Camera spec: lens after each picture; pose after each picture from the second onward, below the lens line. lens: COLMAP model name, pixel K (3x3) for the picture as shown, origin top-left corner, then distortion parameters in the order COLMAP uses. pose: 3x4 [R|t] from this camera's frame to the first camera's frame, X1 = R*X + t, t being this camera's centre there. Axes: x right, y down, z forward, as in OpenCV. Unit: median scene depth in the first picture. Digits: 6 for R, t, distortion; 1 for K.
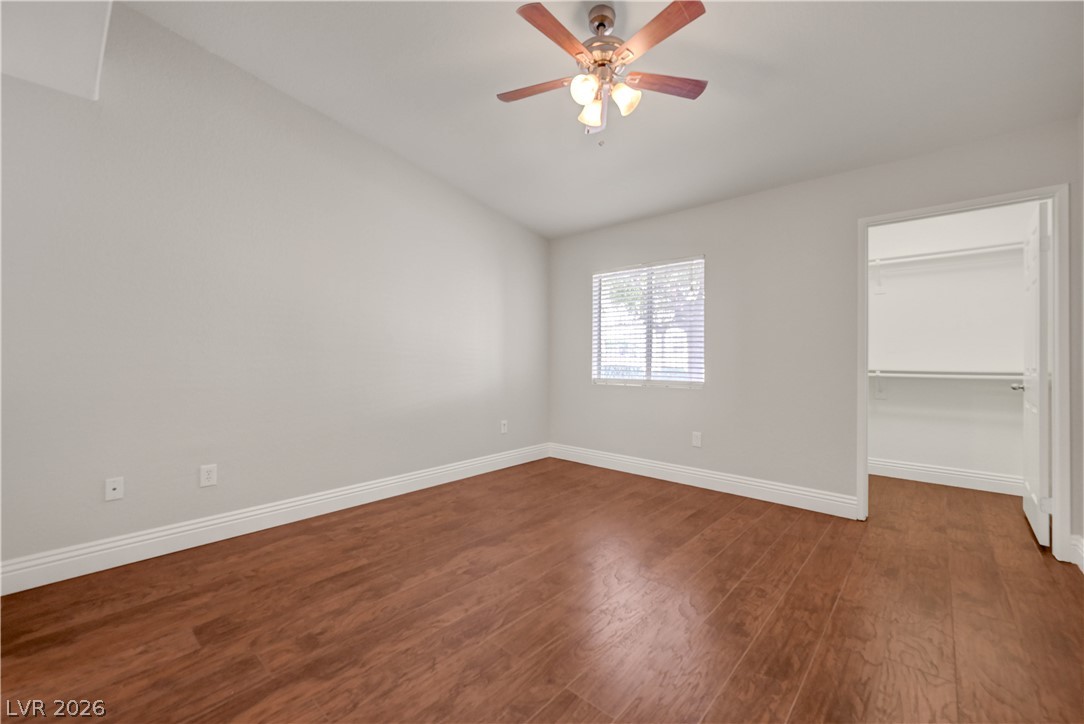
lens RADIAL K [[429.3, 0, 554.0], [0, 429.3, 356.0], [0, 0, 1]] dist [0.000300, 0.000859]
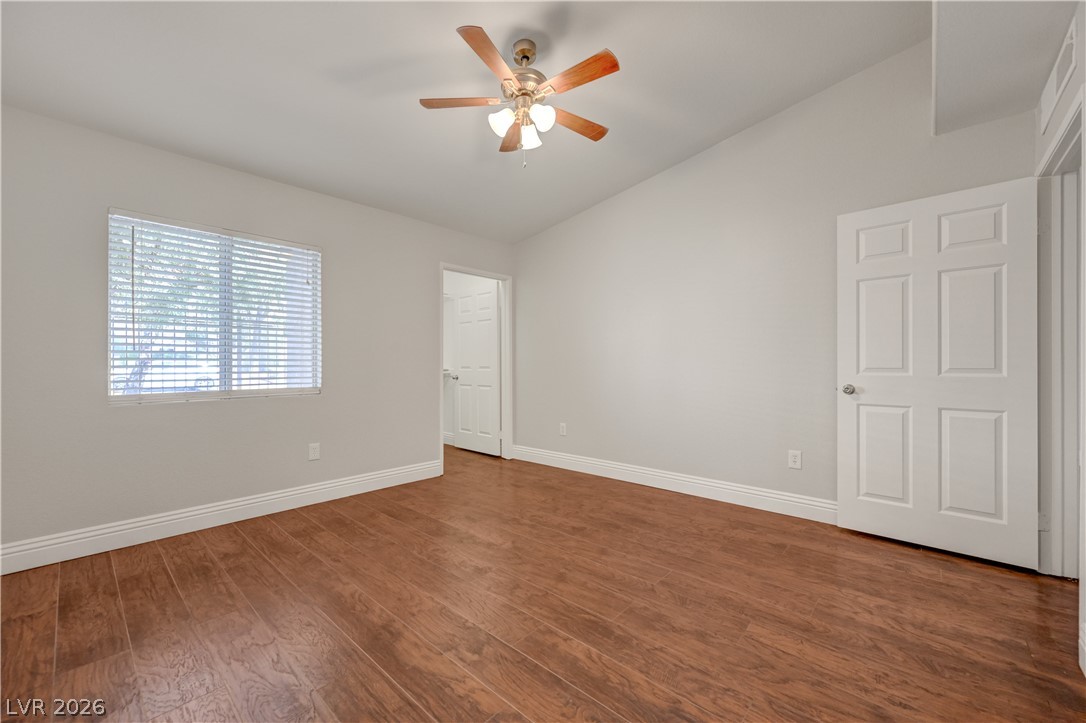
lens RADIAL K [[430.1, 0, 531.9], [0, 430.1, 363.1], [0, 0, 1]] dist [0.000300, 0.000859]
pose [[0.033806, -0.000868, 0.999428, -0.817122], [-0.004767, 0.999988, 0.001030, 0.010943], [-0.999417, -0.004799, 0.033801, 0.773808]]
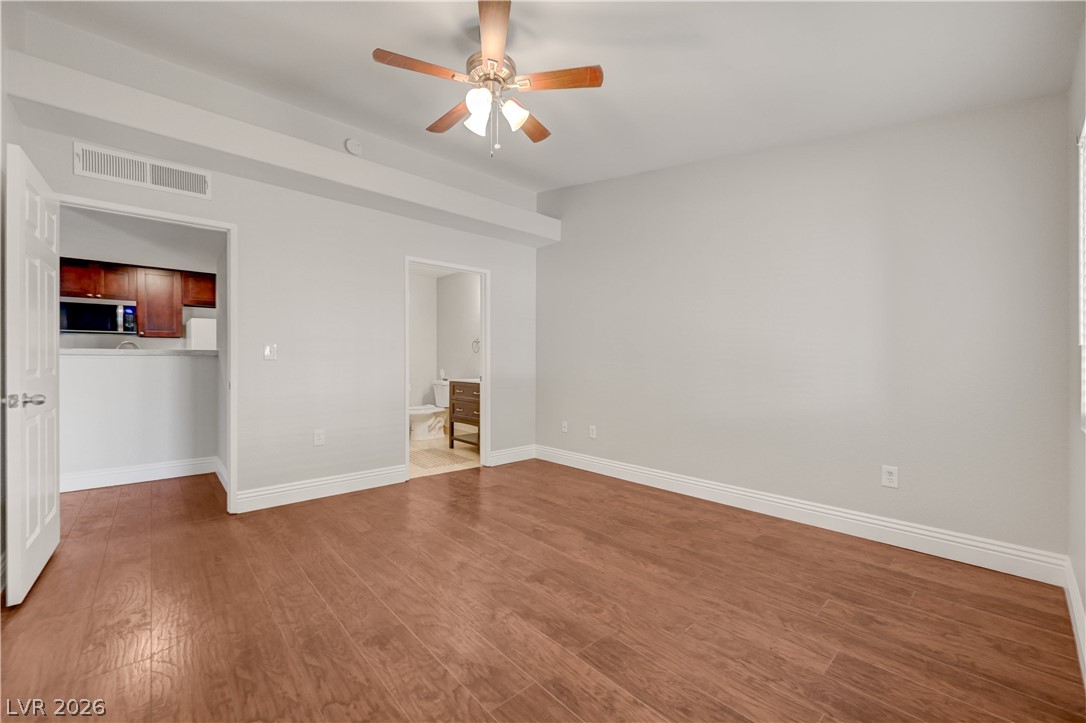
lens RADIAL K [[430.1, 0, 547.1], [0, 430.1, 370.4], [0, 0, 1]] dist [0.000300, 0.000859]
pose [[-0.096565, 0.013588, -0.995234, 0.924296], [0.004074, 0.999904, 0.013257, 0.011889], [0.995318, -0.002774, -0.096611, 1.013688]]
